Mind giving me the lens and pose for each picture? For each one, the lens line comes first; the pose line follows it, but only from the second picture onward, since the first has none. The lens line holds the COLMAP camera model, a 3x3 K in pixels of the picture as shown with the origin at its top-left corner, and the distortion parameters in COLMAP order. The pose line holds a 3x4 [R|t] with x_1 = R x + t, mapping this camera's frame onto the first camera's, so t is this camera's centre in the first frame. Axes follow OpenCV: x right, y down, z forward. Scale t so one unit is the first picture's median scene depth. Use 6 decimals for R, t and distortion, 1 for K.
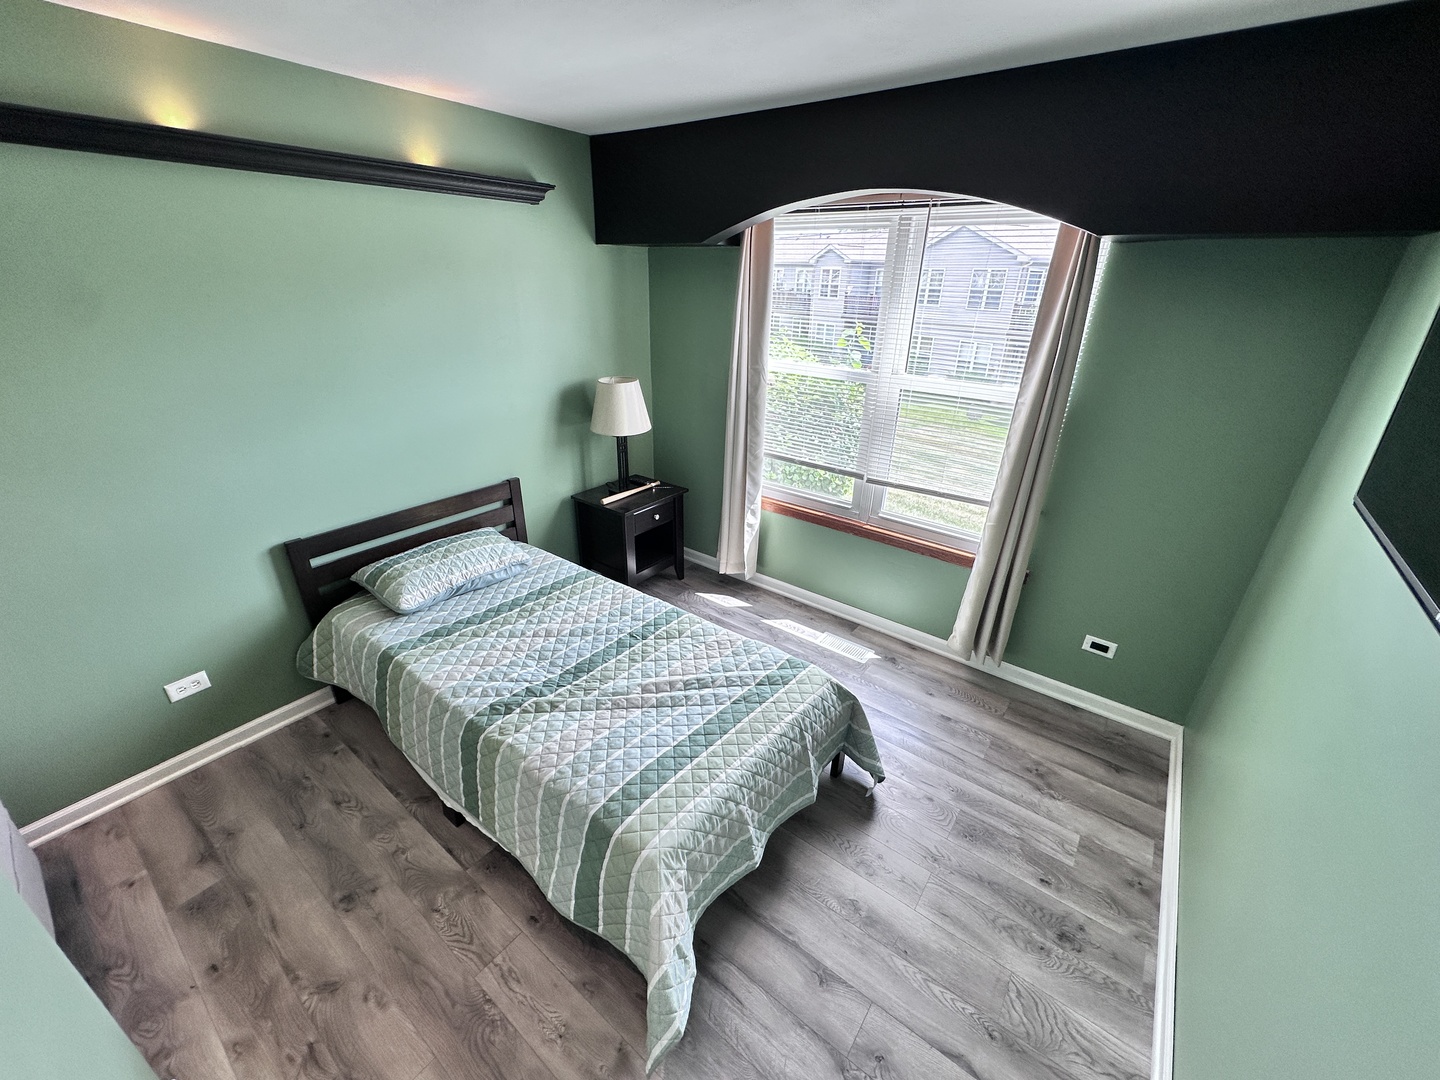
lens RADIAL K [[574.7, 0, 716.8], [0, 574.7, 539.7], [0, 0, 1]] dist [-0.003413, 0.000093]
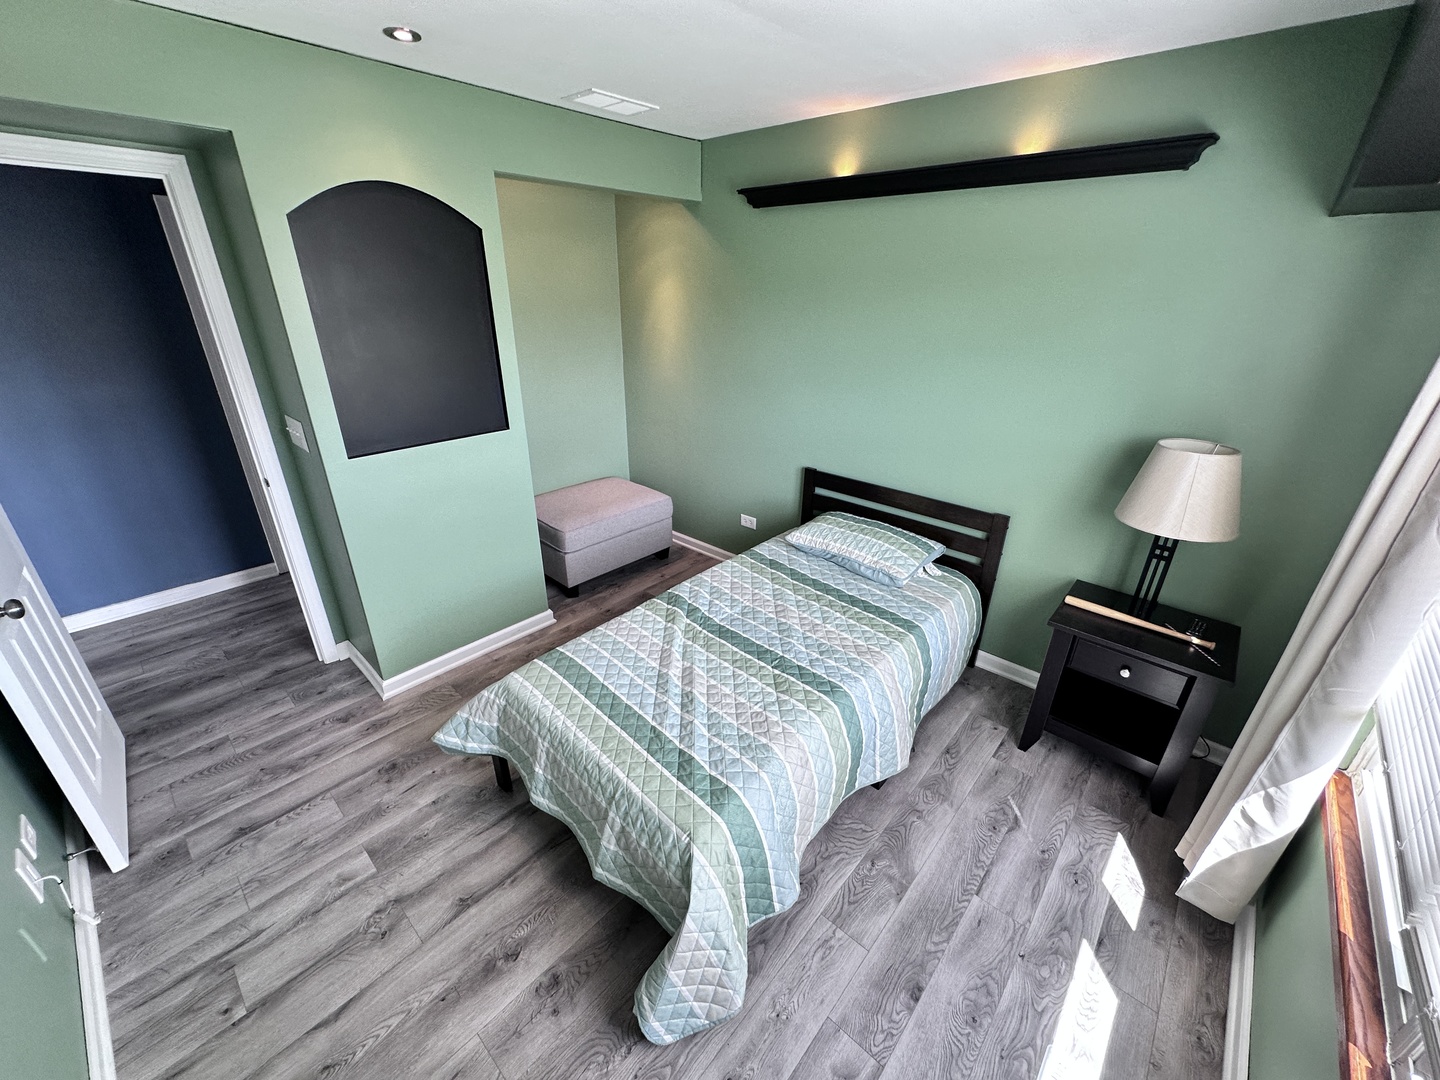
lens RADIAL K [[574.7, 0, 716.8], [0, 574.7, 539.7], [0, 0, 1]] dist [-0.003413, 0.000093]
pose [[-0.079005, 0.390360, -0.917266, 0.599175], [-0.427870, 0.817798, 0.384882, -0.285303], [0.900381, 0.422878, 0.102413, 0.707254]]
